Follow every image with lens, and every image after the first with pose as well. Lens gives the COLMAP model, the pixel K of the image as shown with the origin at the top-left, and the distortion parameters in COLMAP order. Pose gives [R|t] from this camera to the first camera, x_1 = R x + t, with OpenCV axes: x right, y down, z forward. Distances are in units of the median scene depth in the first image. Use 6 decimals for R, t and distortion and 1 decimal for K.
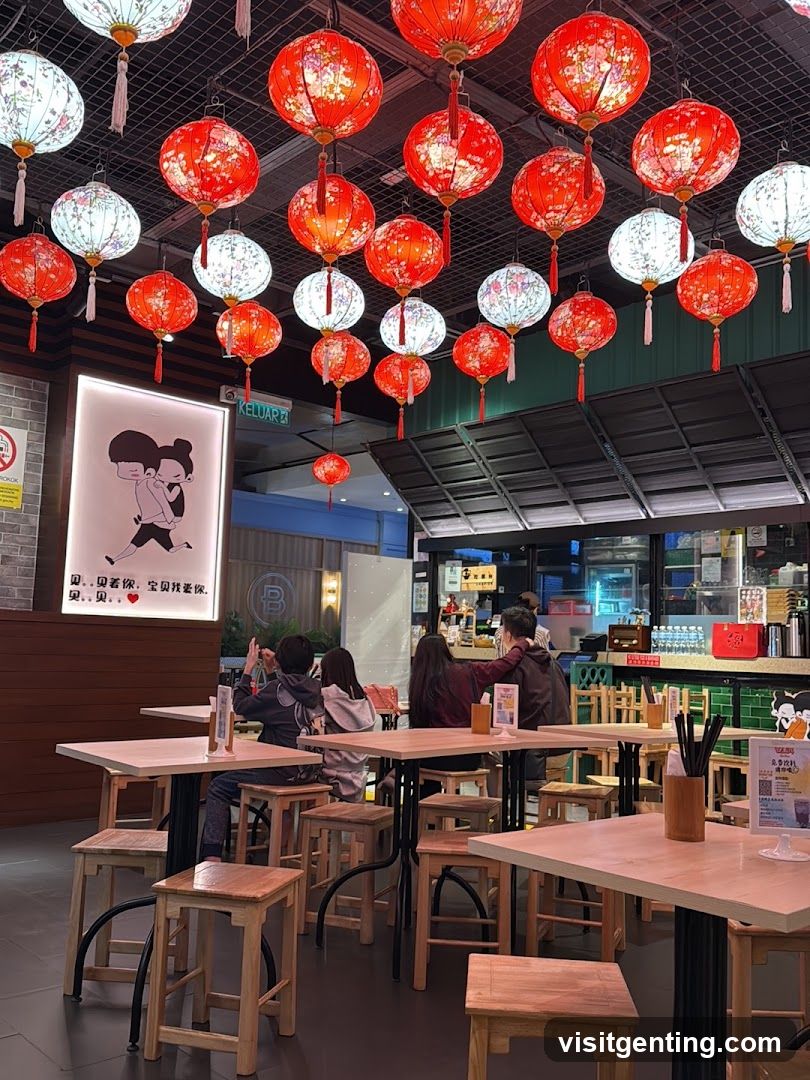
lens RADIAL K [[934.2, 0, 405.0], [0, 934.2, 540.0], [0, 0, 1]] dist [0.011994, -0.006579]
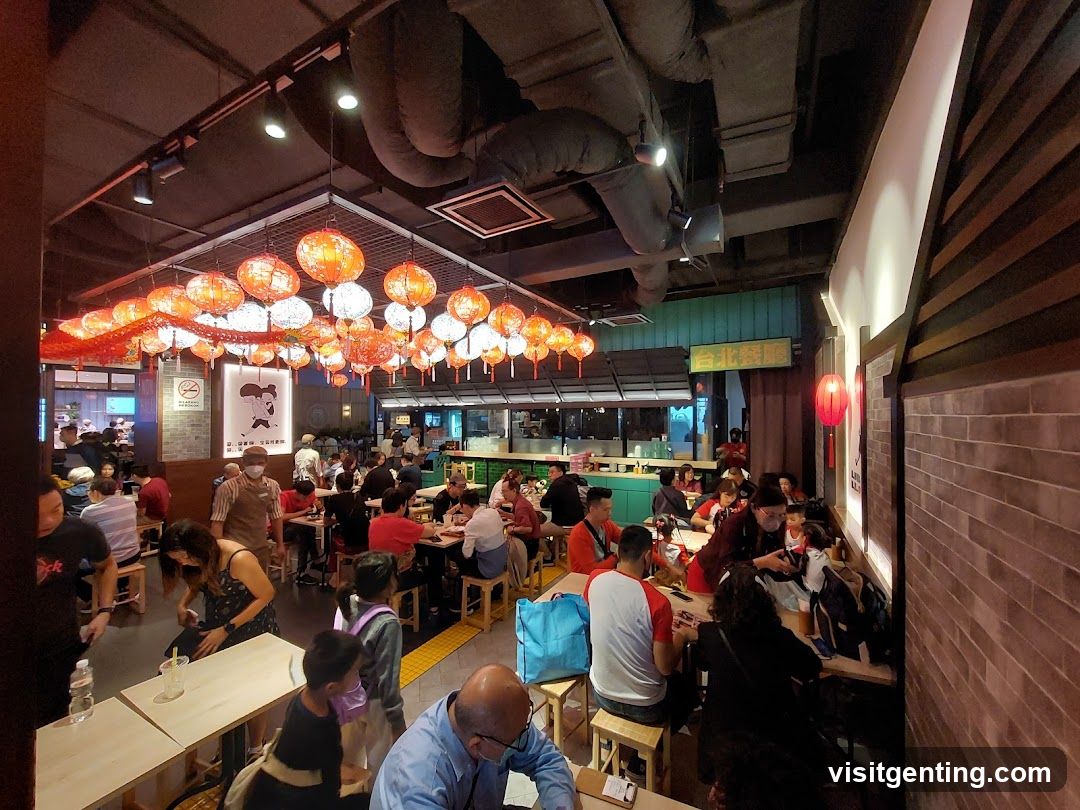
lens RADIAL K [[442.1, 0, 536.1], [0, 442.1, 408.2], [0, 0, 1]] dist [-0.002902, -0.000167]
pose [[0.951778, -0.030767, 0.305242, 0.080680], [-0.000133, 0.994917, 0.100698, -0.163377], [-0.306788, -0.095883, 0.946936, -0.374229]]
